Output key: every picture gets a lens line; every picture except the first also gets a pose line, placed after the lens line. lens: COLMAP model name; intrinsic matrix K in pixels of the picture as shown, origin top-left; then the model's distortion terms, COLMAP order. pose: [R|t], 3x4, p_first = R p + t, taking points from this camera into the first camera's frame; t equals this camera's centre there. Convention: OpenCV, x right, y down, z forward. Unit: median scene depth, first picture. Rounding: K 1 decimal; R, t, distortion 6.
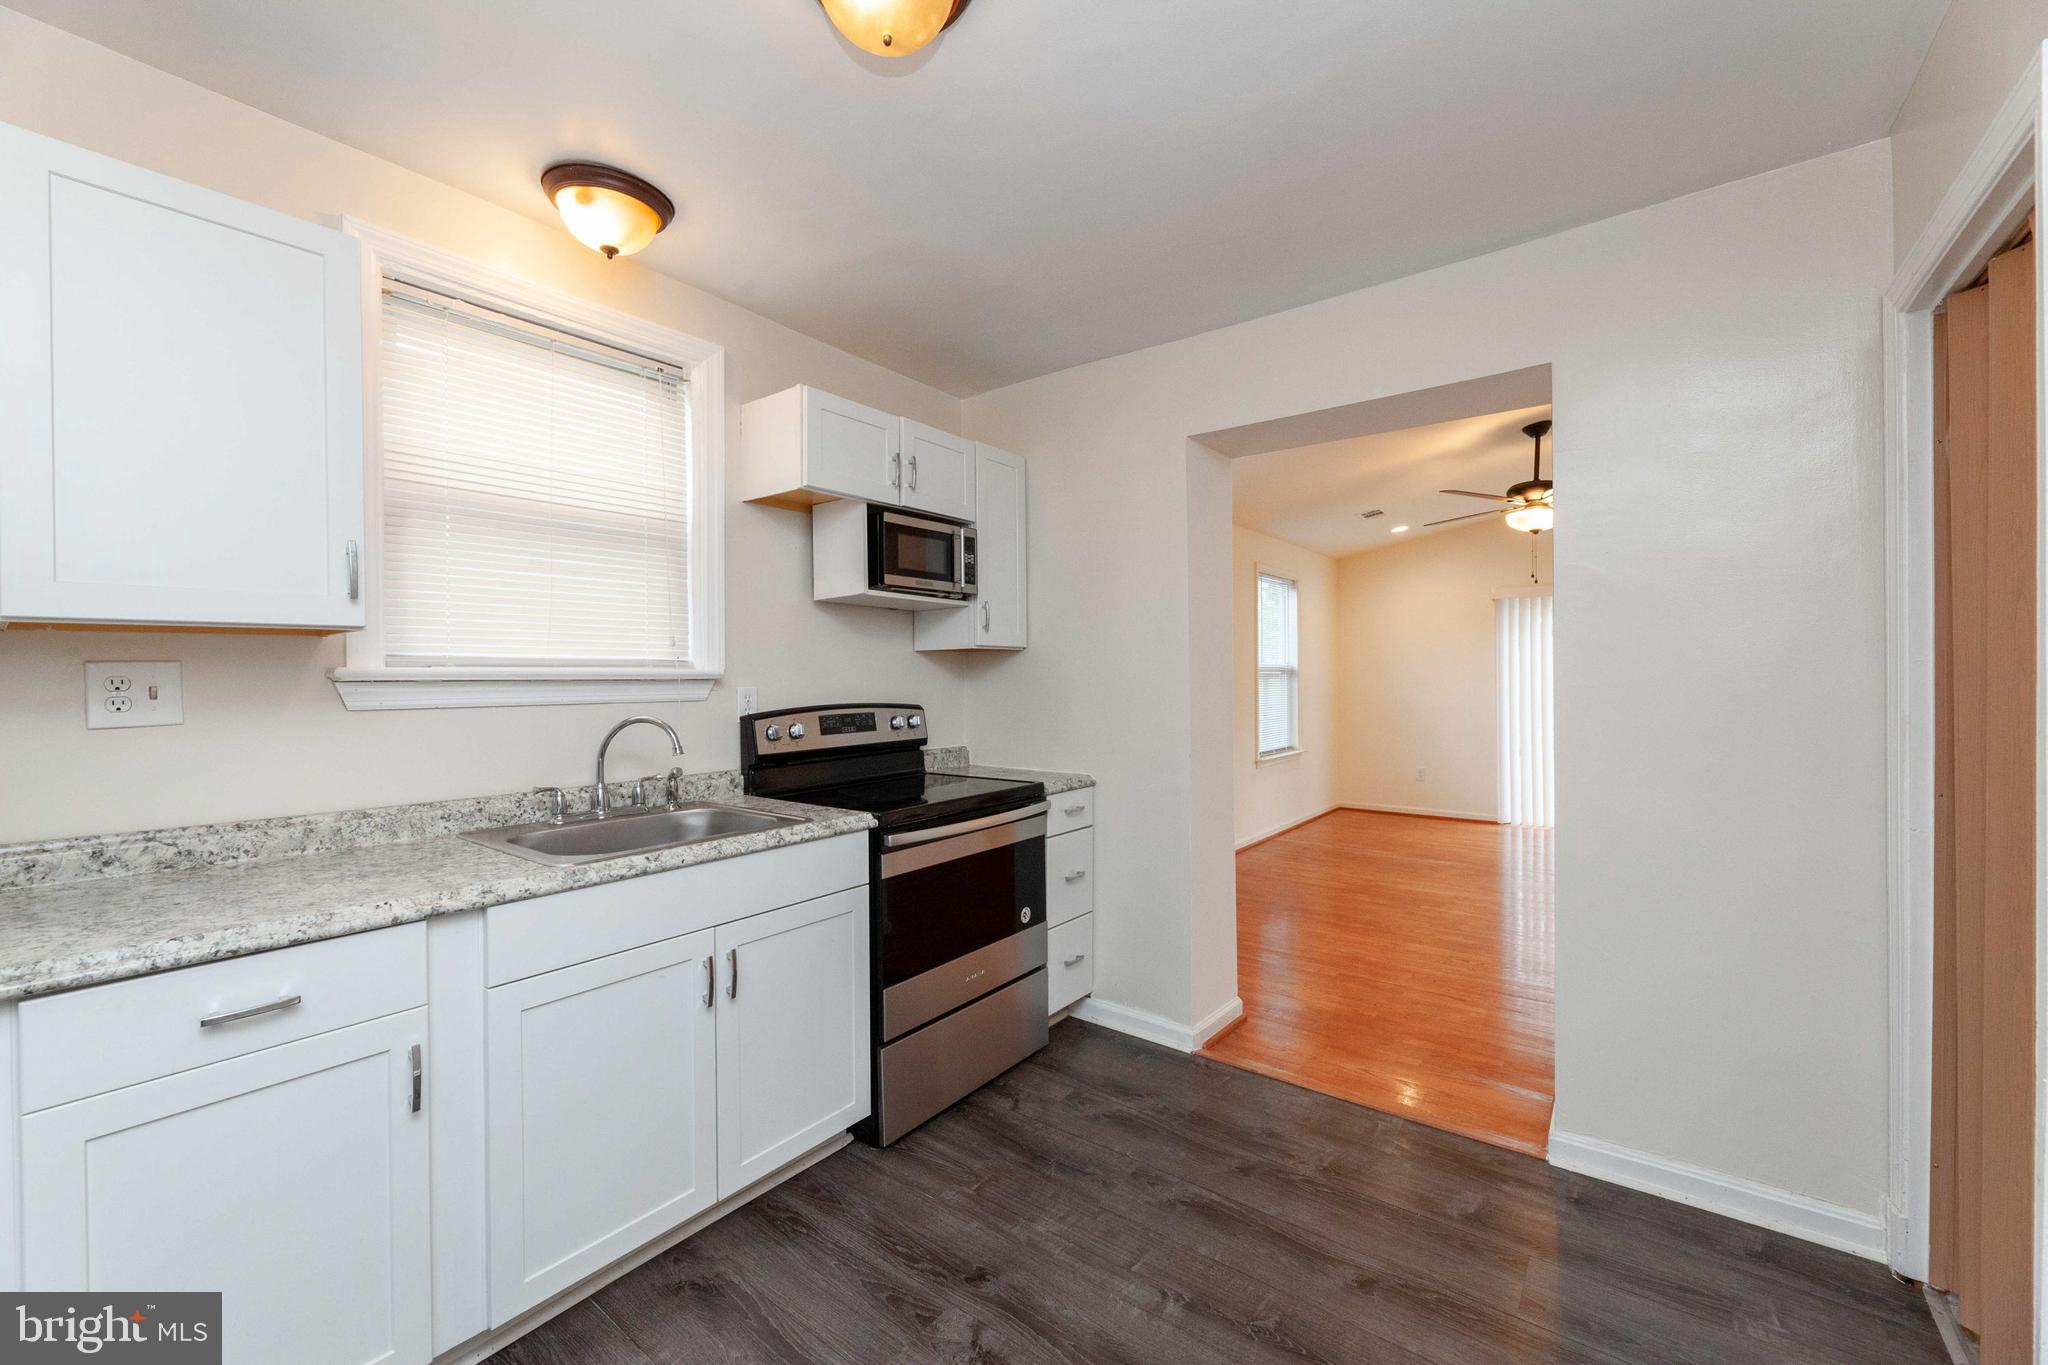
lens RADIAL K [[830.8, 0, 1015.7], [0, 830.8, 650.5], [0, 0, 1]] dist [-0.005280, -0.001496]
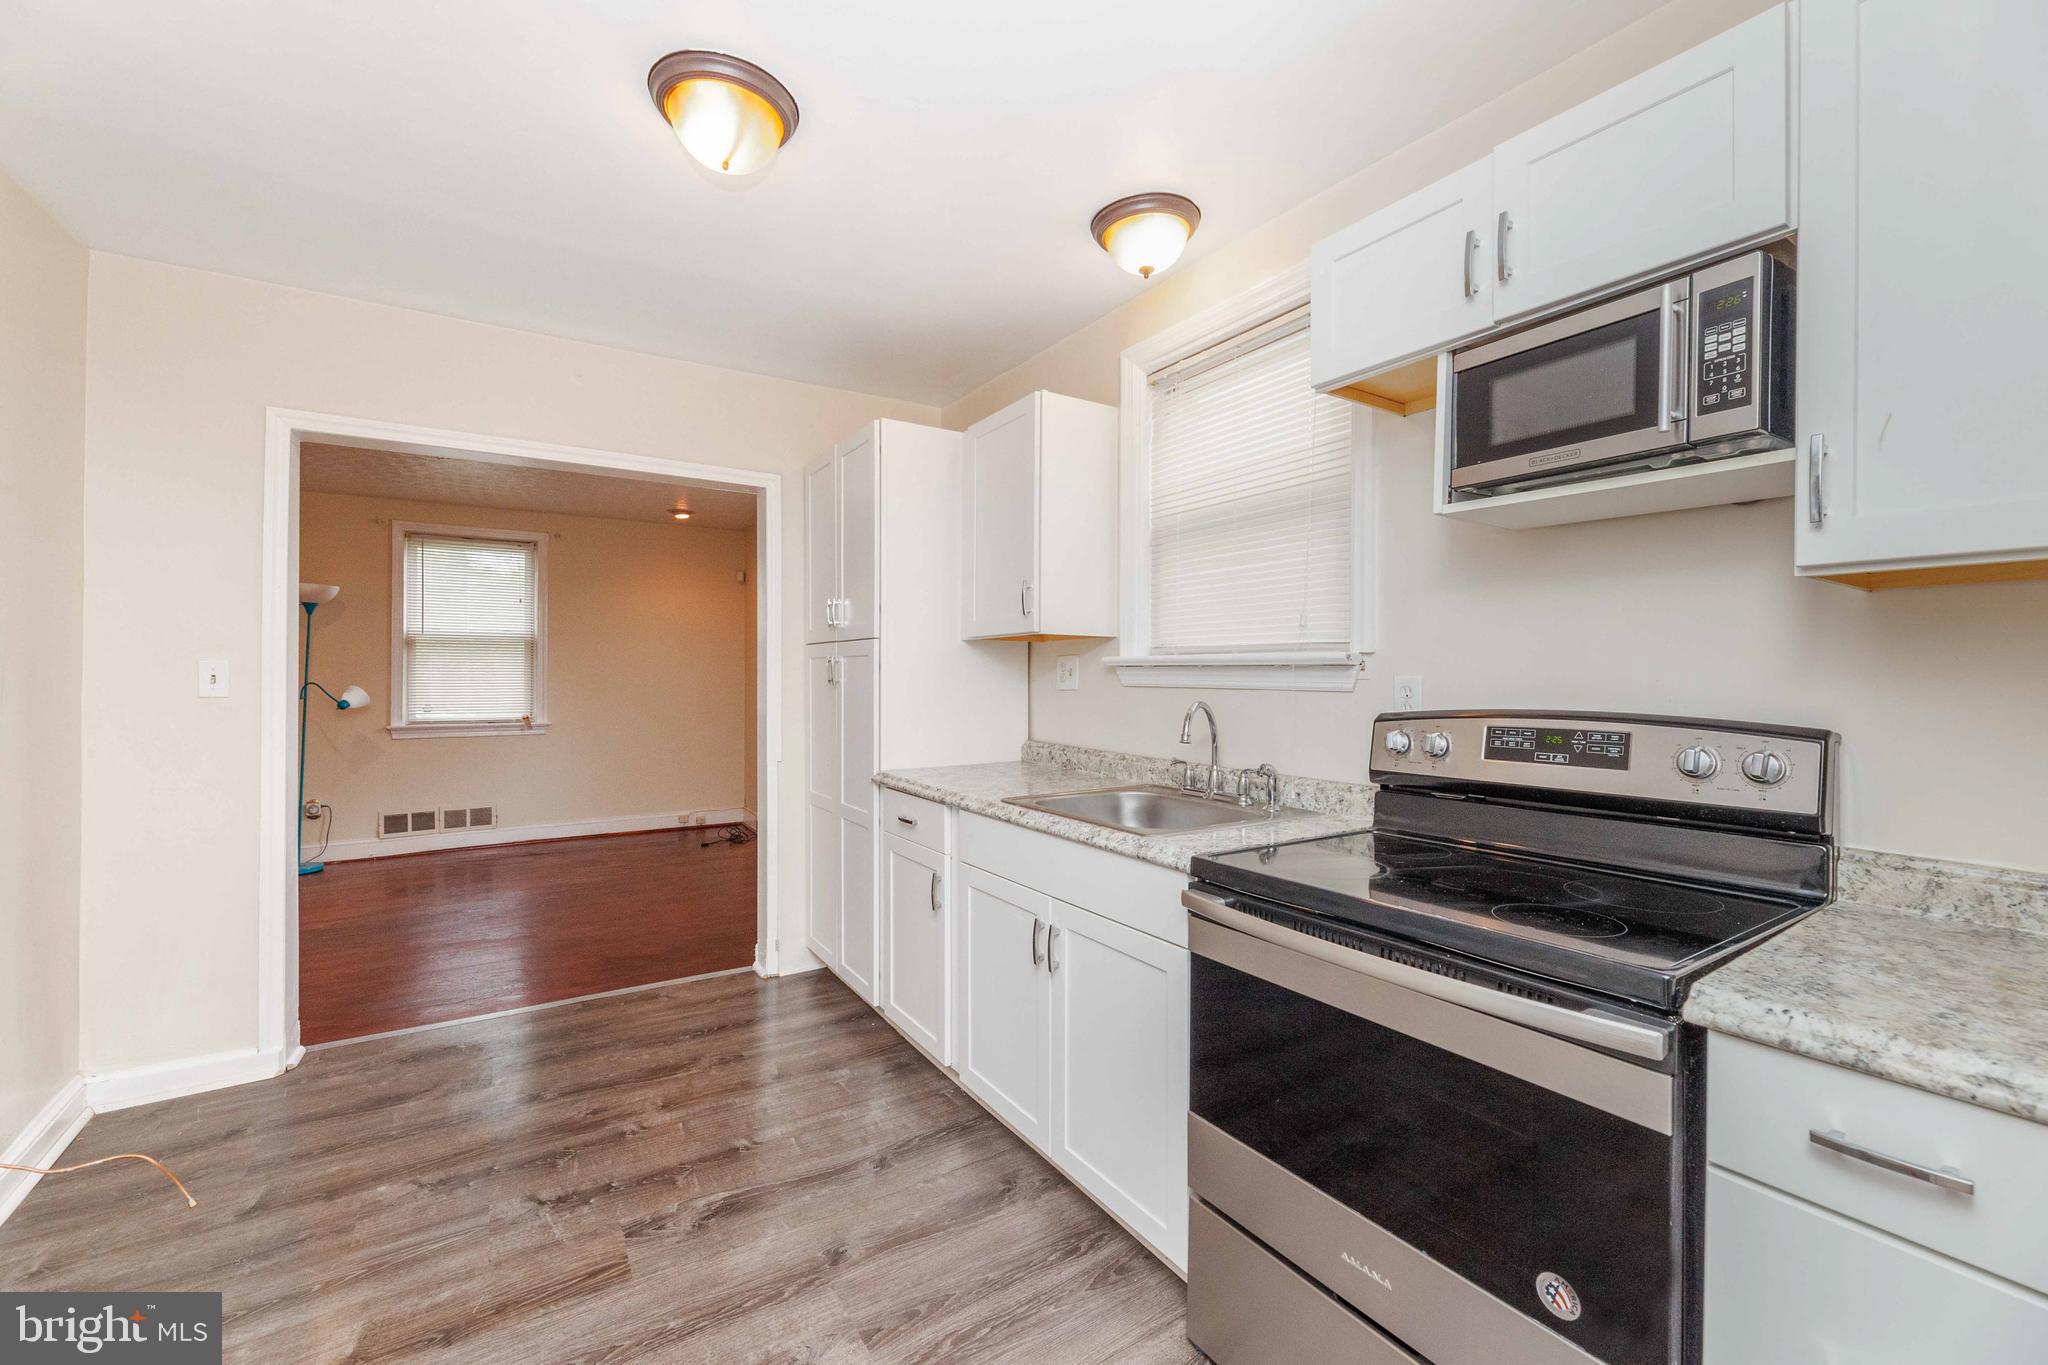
lens RADIAL K [[830.8, 0, 1042.2], [0, 830.8, 680.9], [0, 0, 1]] dist [-0.005280, -0.001496]
pose [[-0.310382, -0.009220, -0.950567, 0.433532], [0.000057, 0.999953, -0.009718, 0.052522], [0.950612, -0.003070, -0.310367, 0.890704]]
